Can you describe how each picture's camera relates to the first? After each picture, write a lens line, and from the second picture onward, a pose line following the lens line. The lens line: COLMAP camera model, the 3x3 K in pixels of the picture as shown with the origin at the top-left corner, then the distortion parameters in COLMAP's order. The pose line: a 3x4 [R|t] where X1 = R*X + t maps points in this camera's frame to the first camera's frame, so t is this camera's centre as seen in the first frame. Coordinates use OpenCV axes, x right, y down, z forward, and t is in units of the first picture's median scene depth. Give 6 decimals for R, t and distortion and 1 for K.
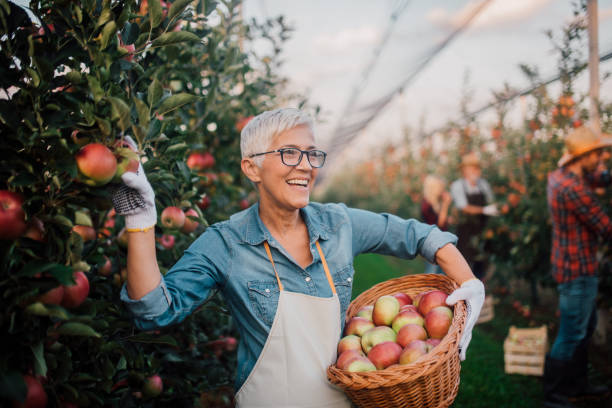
lens RADIAL K [[577.3, 0, 306.0], [0, 577.3, 204.0], [0, 0, 1]] dist [-0.059235, 0.081114]
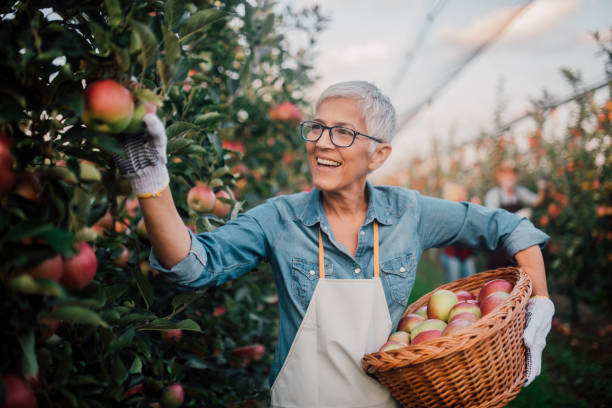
lens RADIAL K [[577.3, 0, 306.0], [0, 577.3, 204.0], [0, 0, 1]] dist [-0.059235, 0.081114]
pose [[0.999097, 0.018302, -0.038332, -0.025070], [-0.019290, 0.999487, -0.025562, 0.029931], [0.037844, 0.026279, 0.998938, 0.088349]]
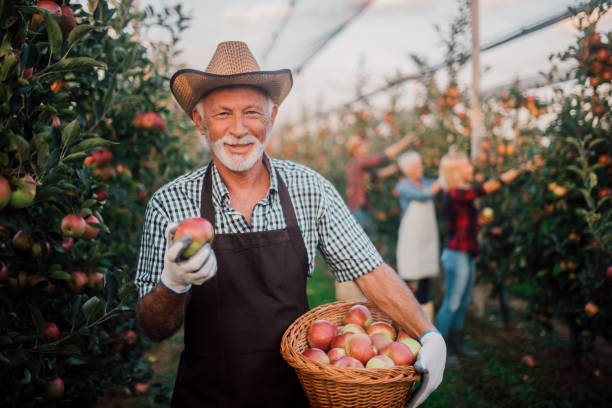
lens RADIAL K [[577.3, 0, 306.0], [0, 577.3, 204.0], [0, 0, 1]] dist [-0.059235, 0.081114]
pose [[0.984807, -0.008622, 0.173435, -0.001597], [0.000979, 0.999026, 0.044107, -0.034448], [-0.173647, -0.043267, 0.983857, -0.036207]]
